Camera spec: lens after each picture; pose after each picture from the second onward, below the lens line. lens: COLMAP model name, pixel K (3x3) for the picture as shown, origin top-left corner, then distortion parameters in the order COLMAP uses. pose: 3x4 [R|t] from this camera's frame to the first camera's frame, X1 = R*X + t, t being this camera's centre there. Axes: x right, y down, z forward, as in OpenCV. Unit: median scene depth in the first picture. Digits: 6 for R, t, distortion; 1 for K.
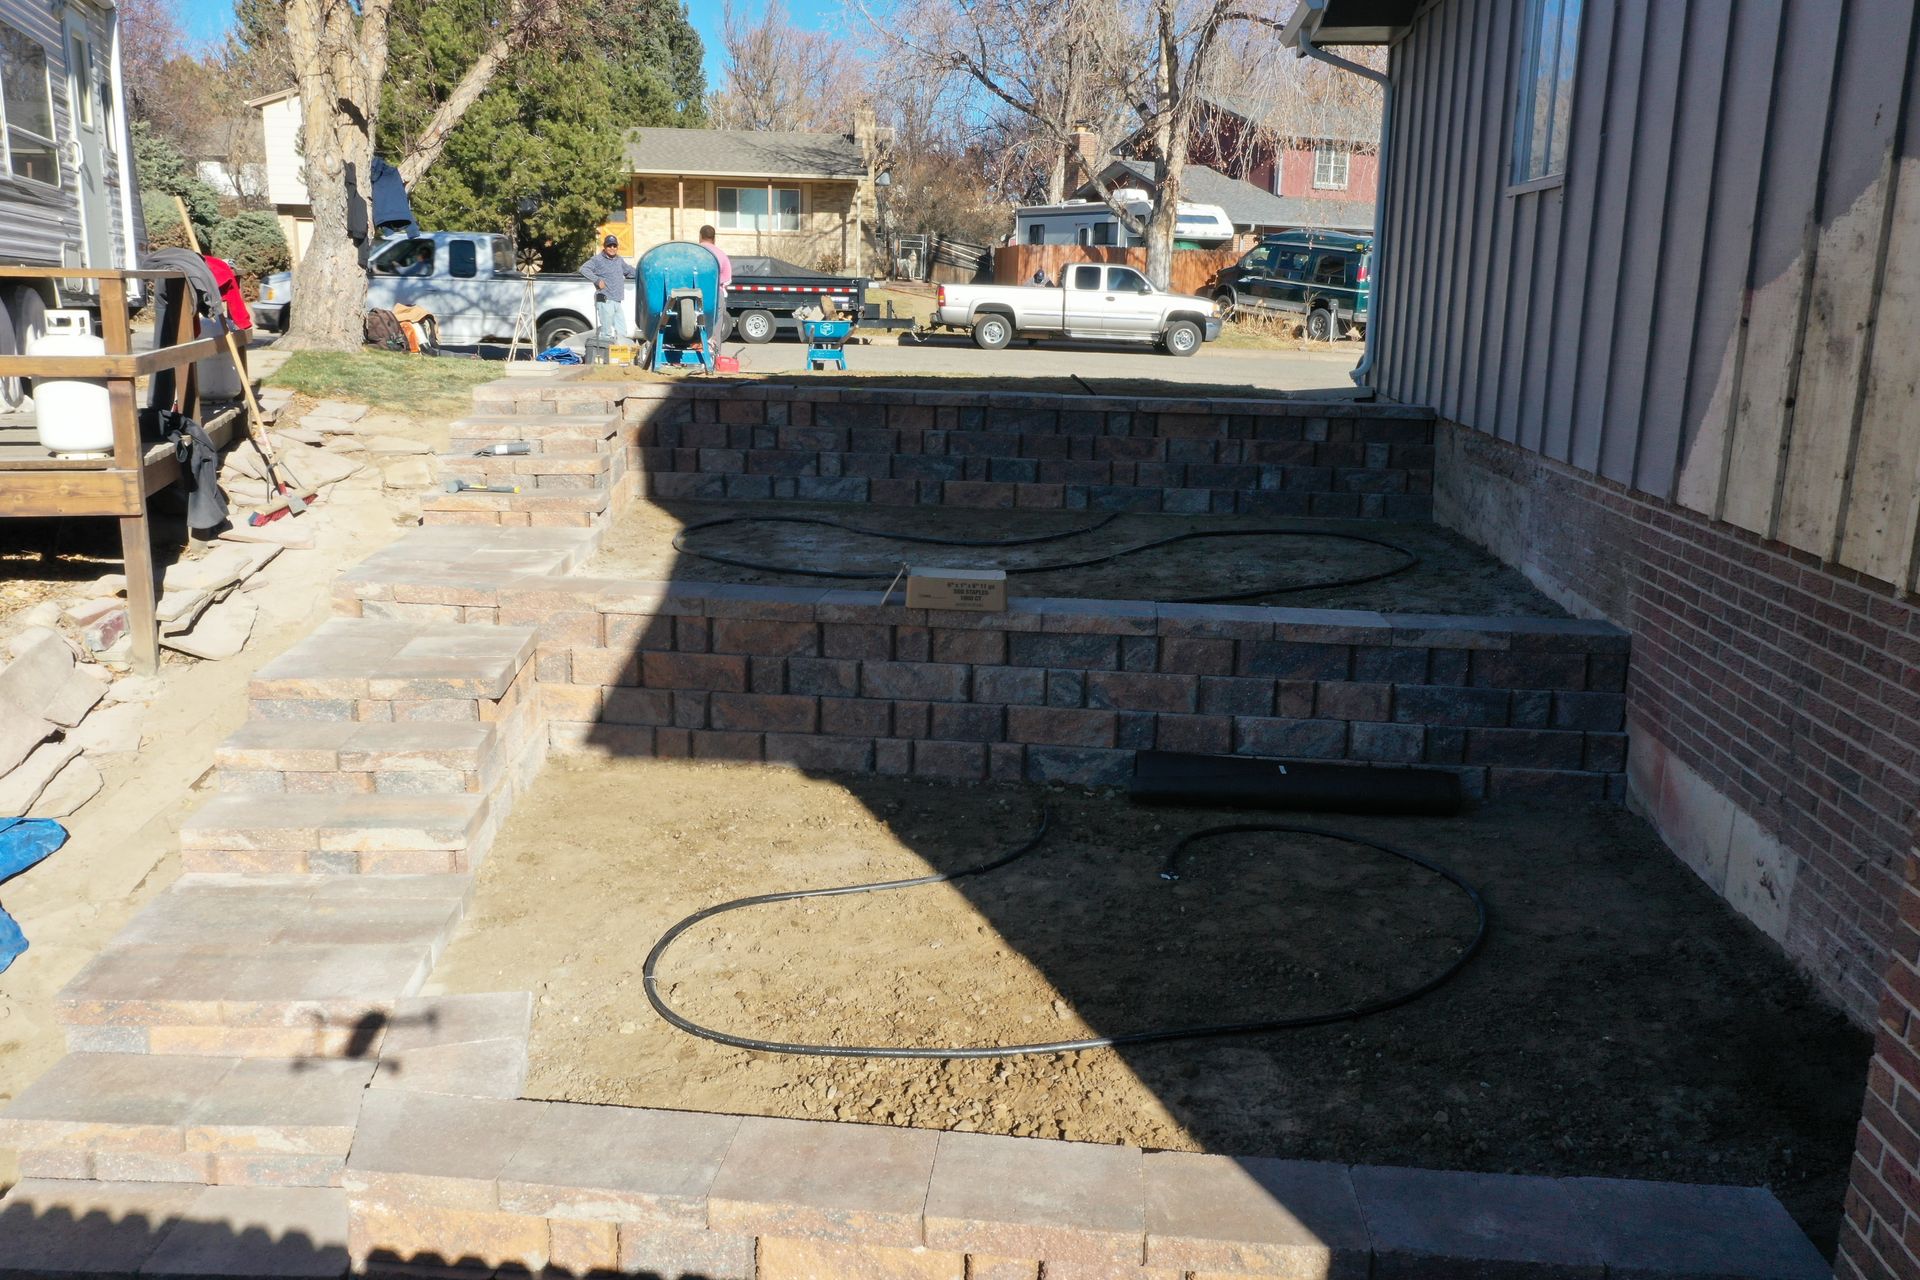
lens RADIAL K [[1517.6, 0, 957.6], [0, 1517.6, 628.5], [0, 0, 1]] dist [-0.013757, 0.005738]
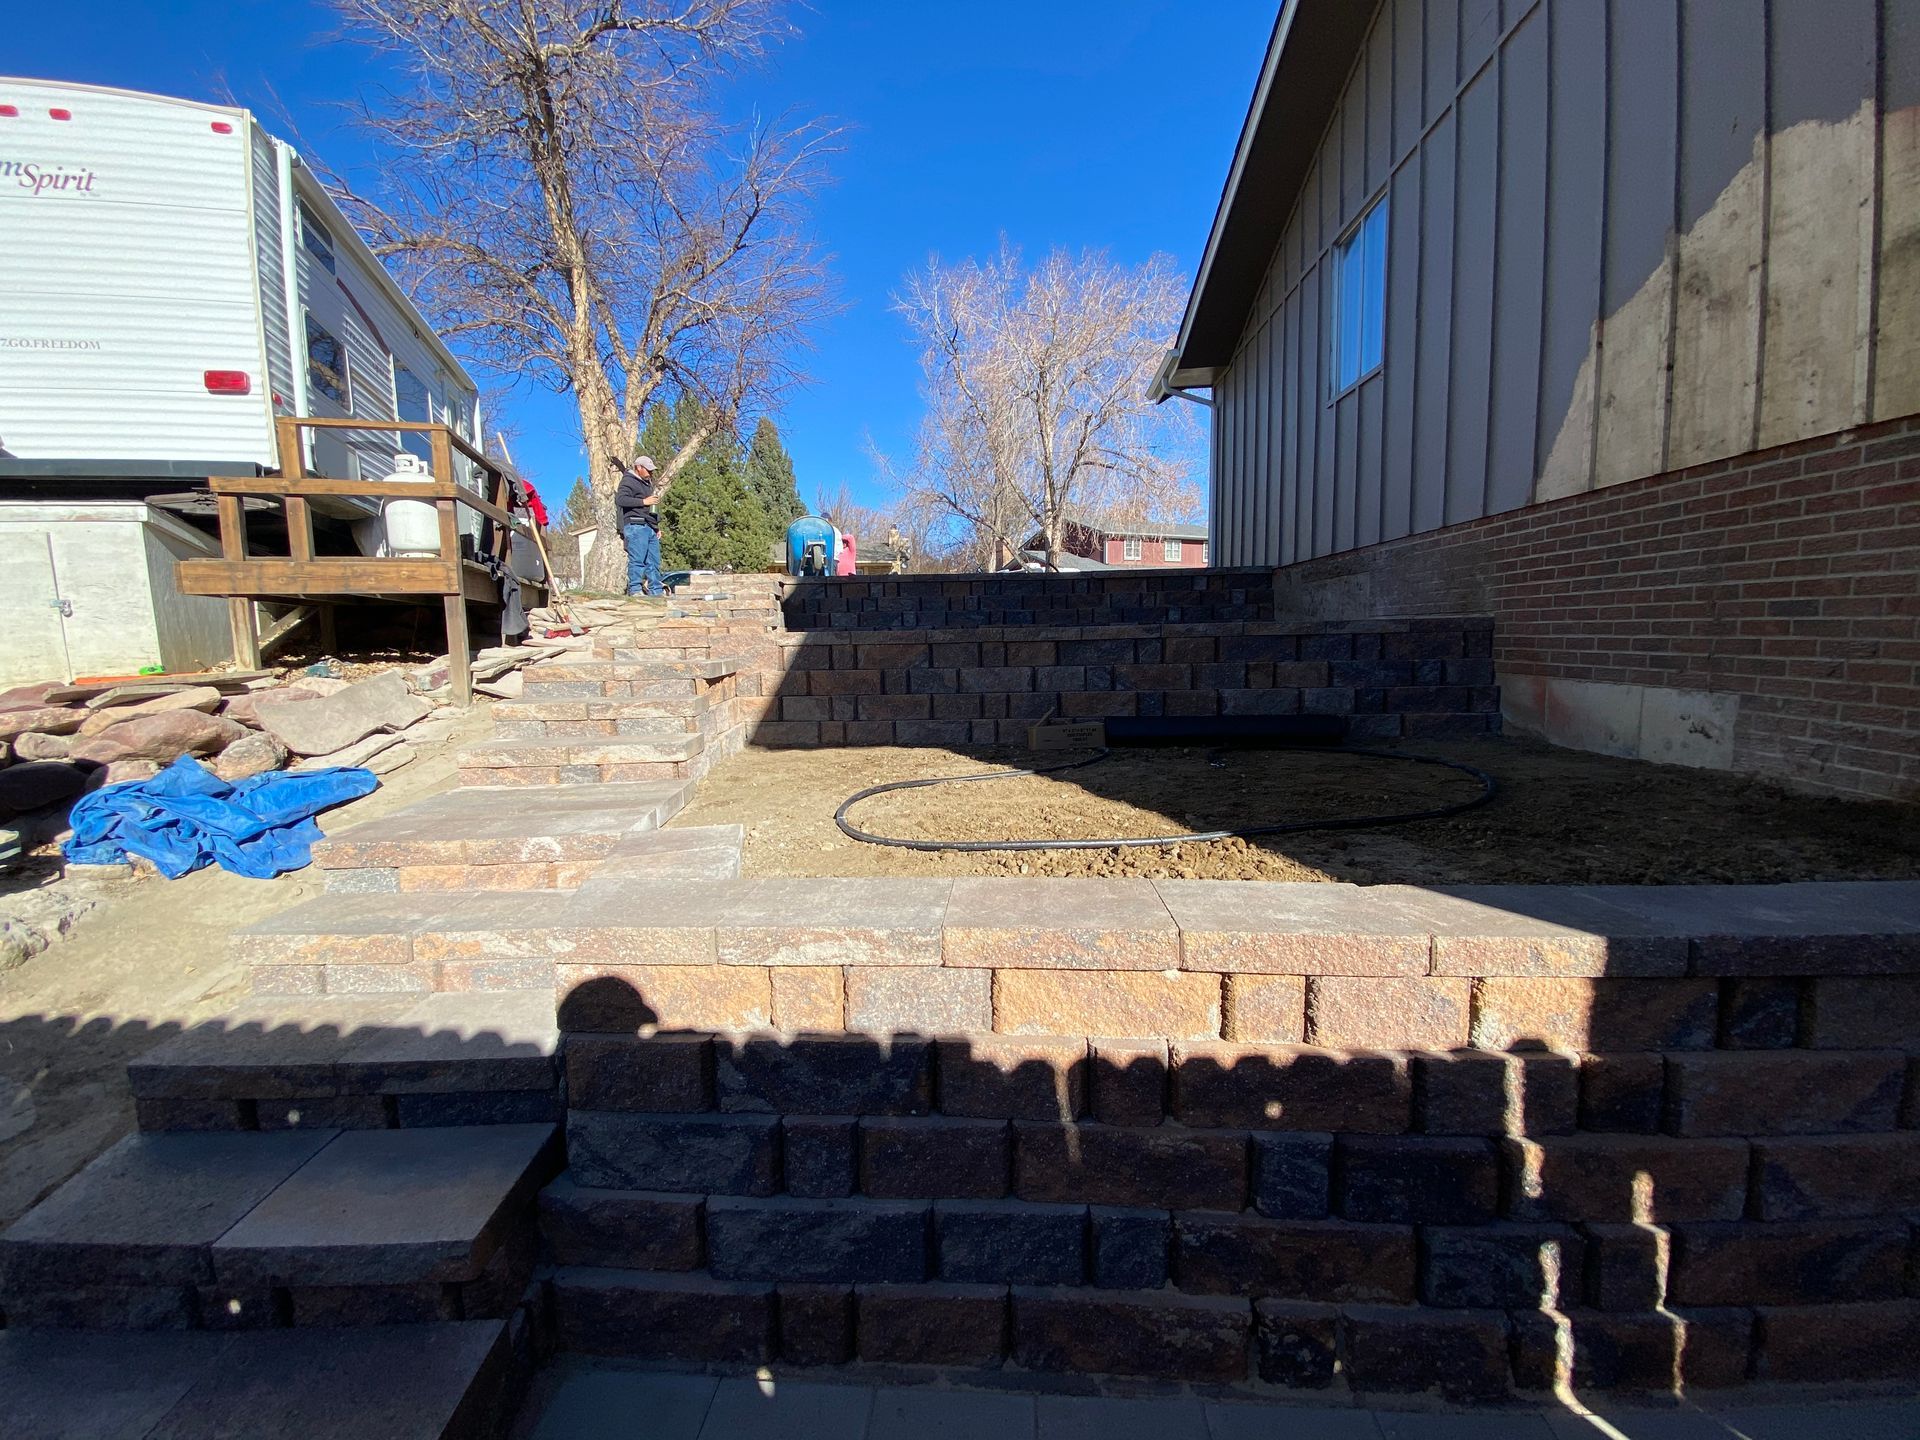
lens RADIAL K [[776.6, 0, 955.8], [0, 776.6, 723.5], [0, 0, 1]] dist [0.020621, -0.020112]
pose [[0.998790, -0.045438, 0.018807, -0.072161], [0.047243, 0.992760, -0.110433, 0.136543], [-0.013653, 0.111188, 0.993706, 0.229634]]
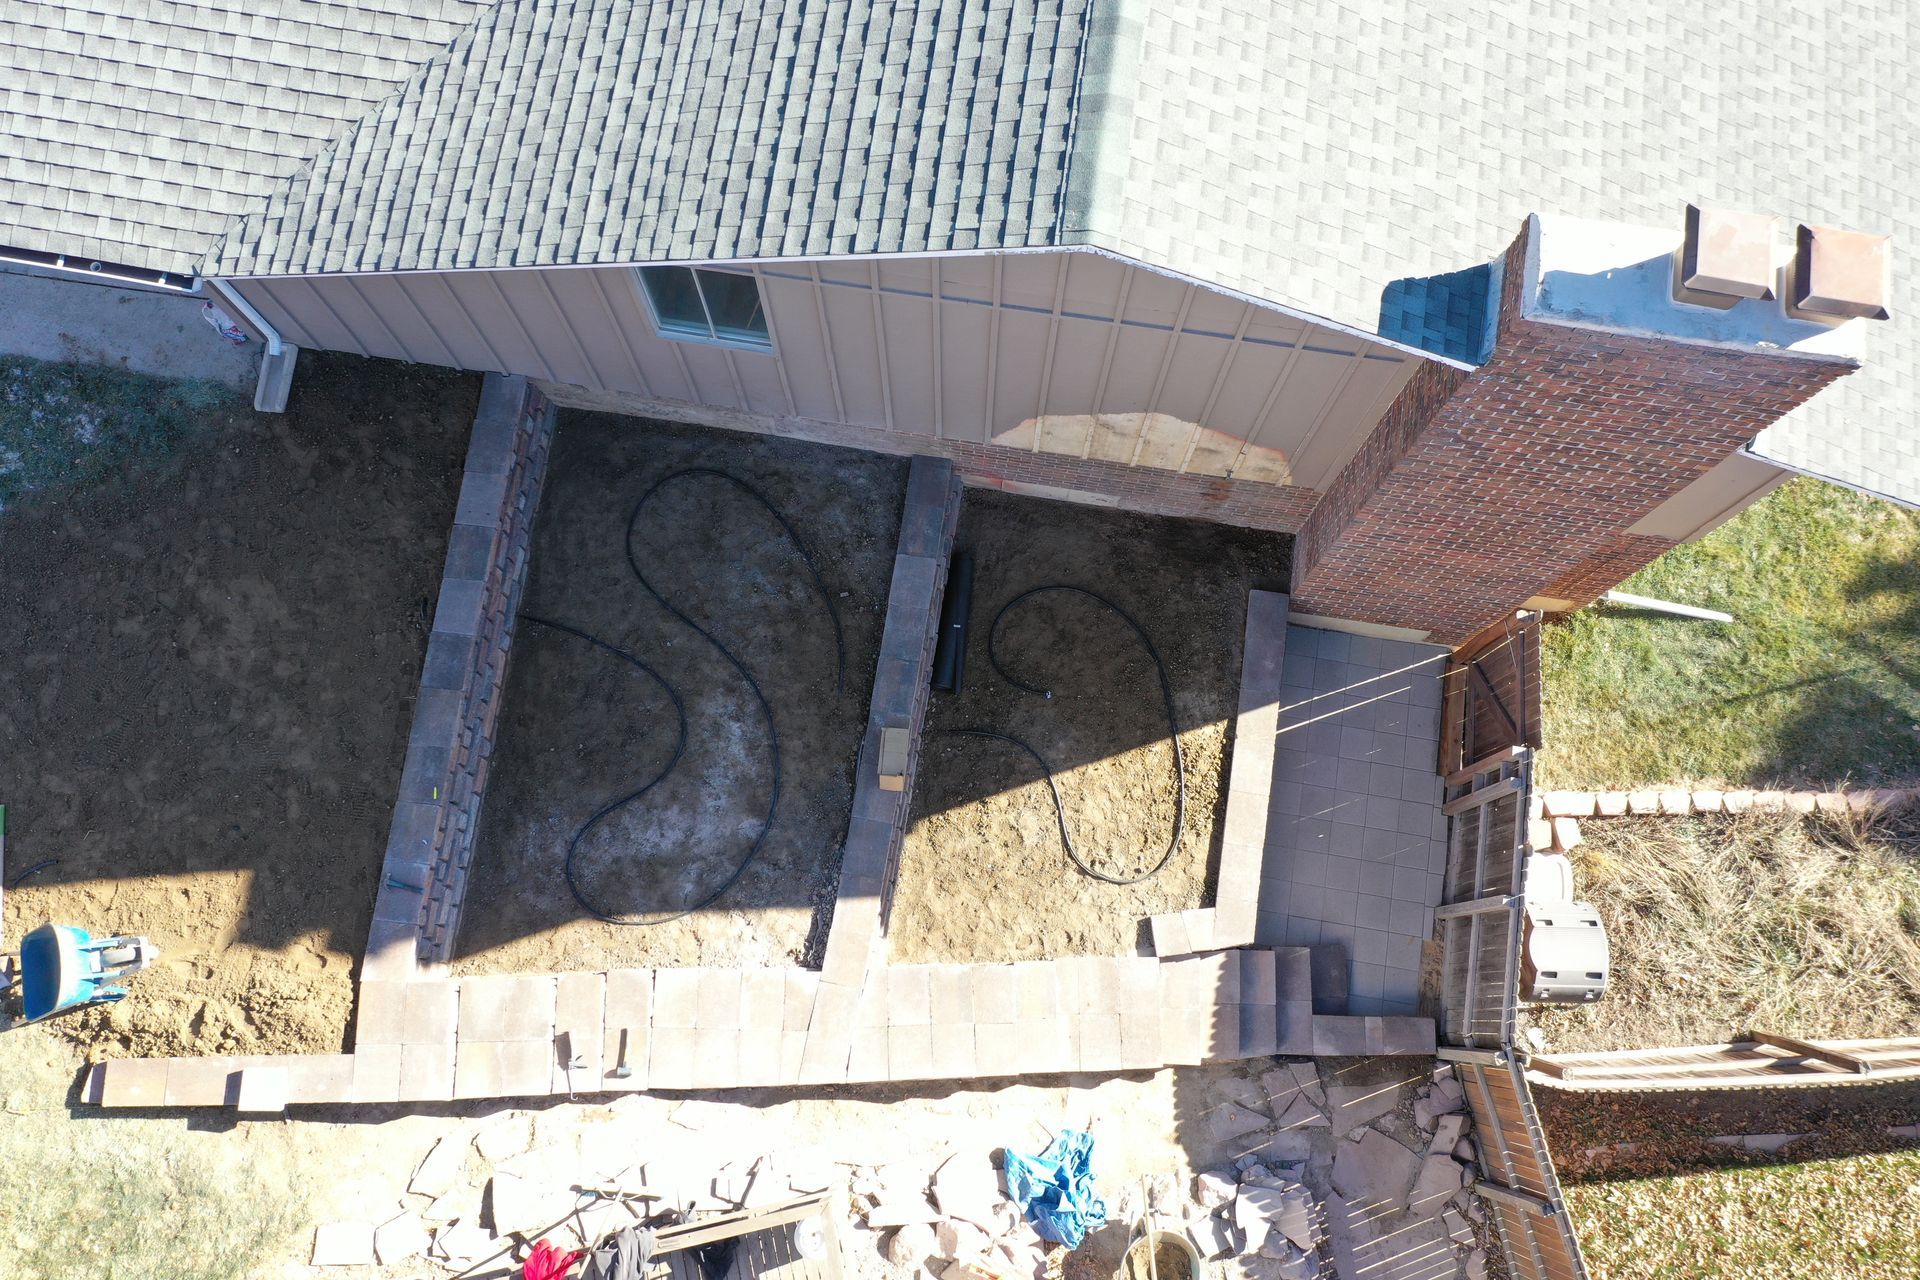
lens RADIAL K [[1515.1, 0, 957.5], [0, 1515.1, 627.1], [0, 0, 1]] dist [-0.005683, -0.000086]
pose [[0.064087, -0.971063, 0.230063, -0.259224], [0.217701, 0.238589, 0.946405, -1.713015], [-0.973909, -0.010568, 0.226692, 0.398568]]
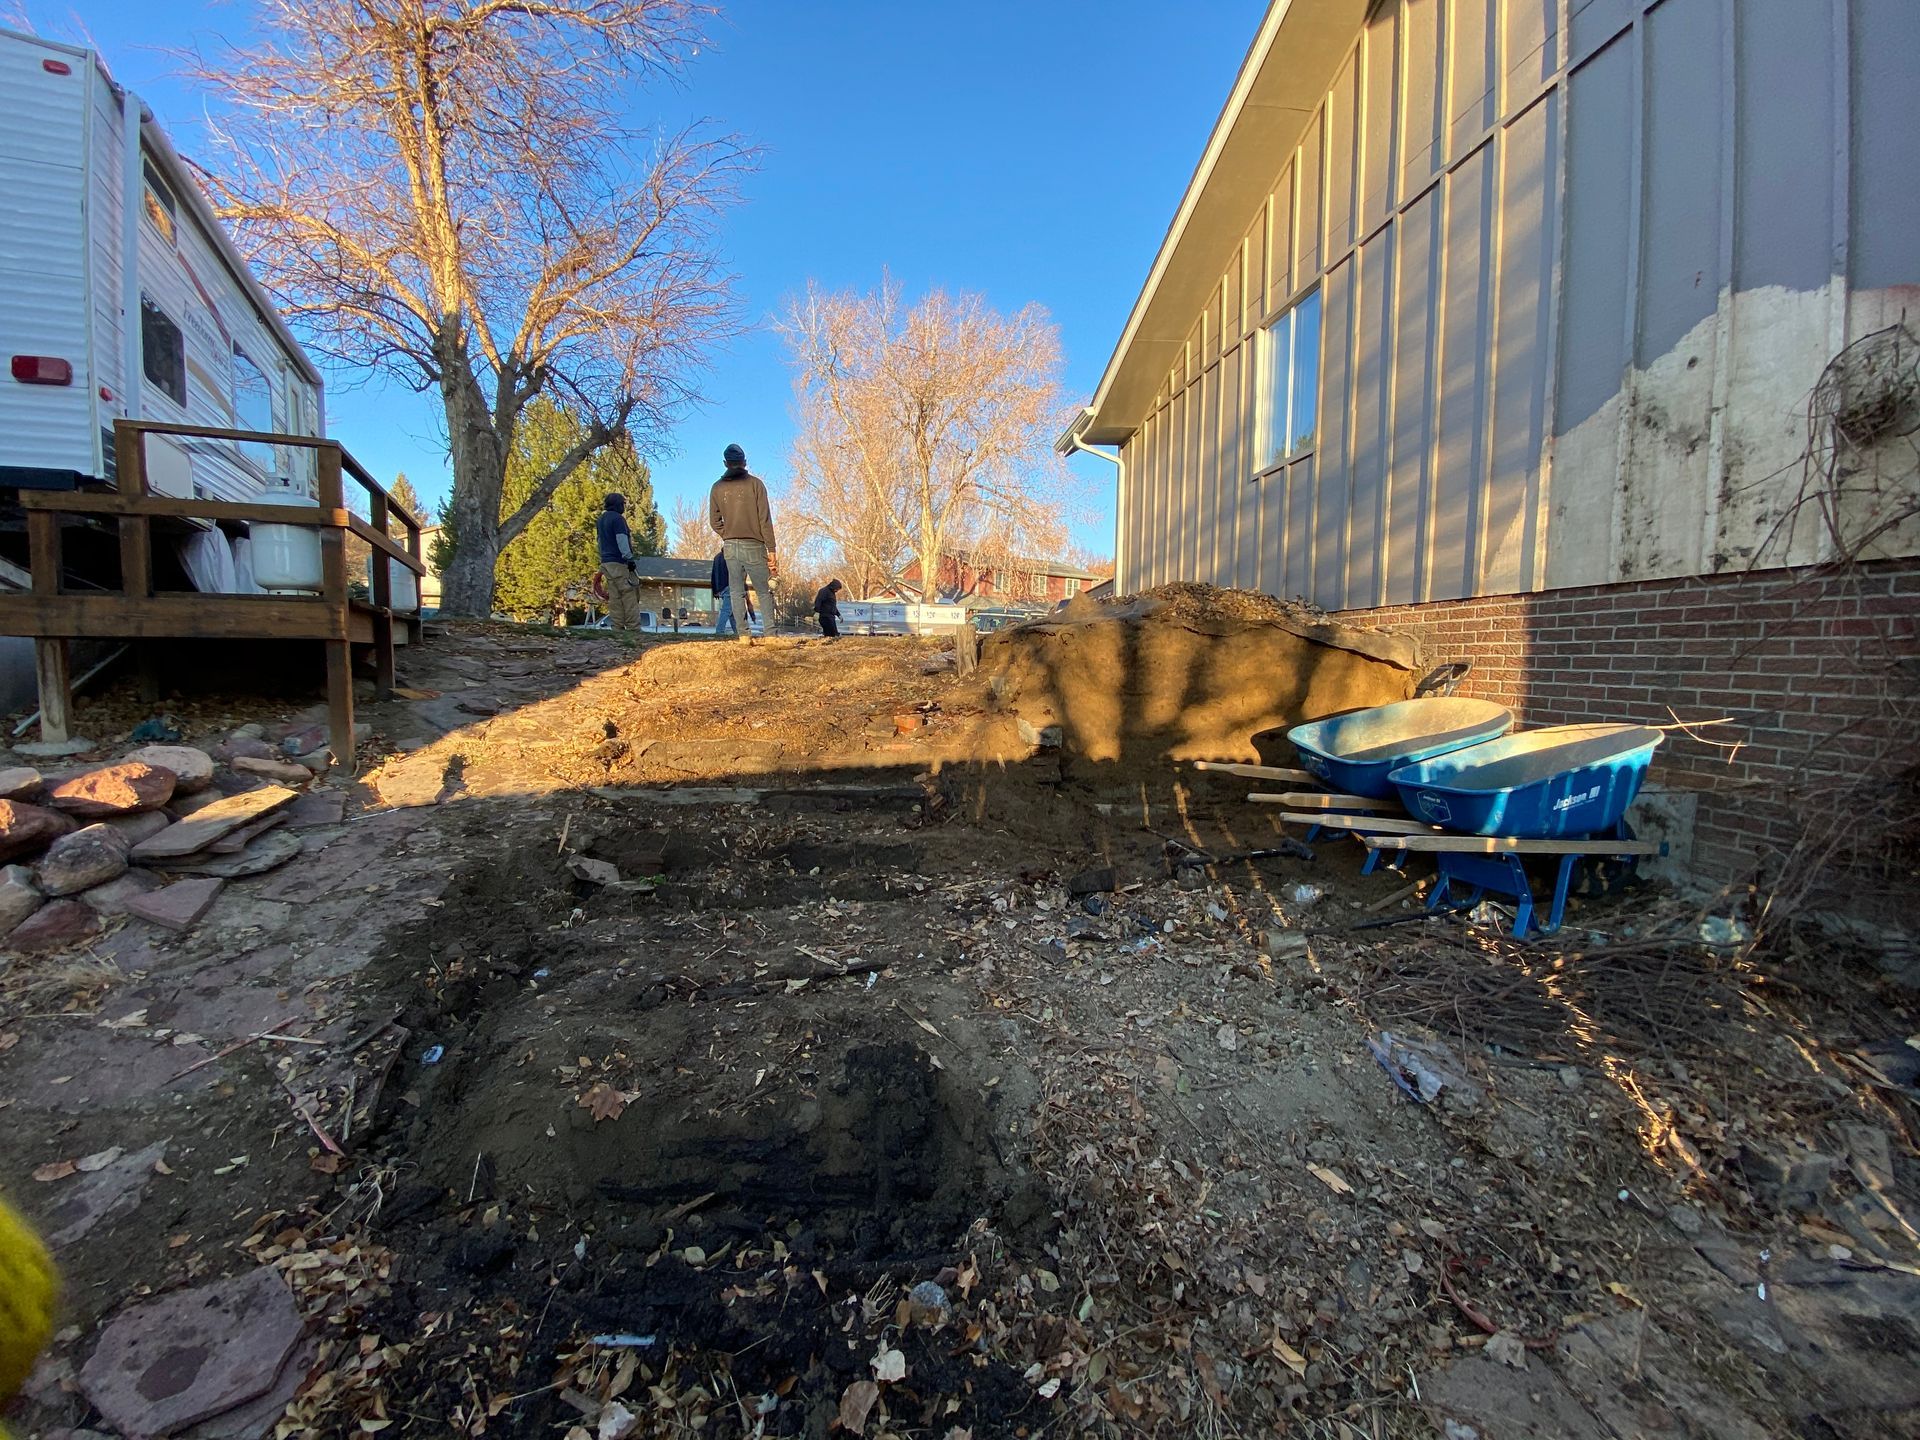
lens RADIAL K [[776.6, 0, 955.8], [0, 776.6, 723.5], [0, 0, 1]] dist [0.020621, -0.020112]
pose [[0.979436, -0.031535, 0.199274, -0.163517], [0.058423, 0.989721, -0.130532, 0.090408], [-0.193109, 0.139490, 0.971211, 0.267572]]
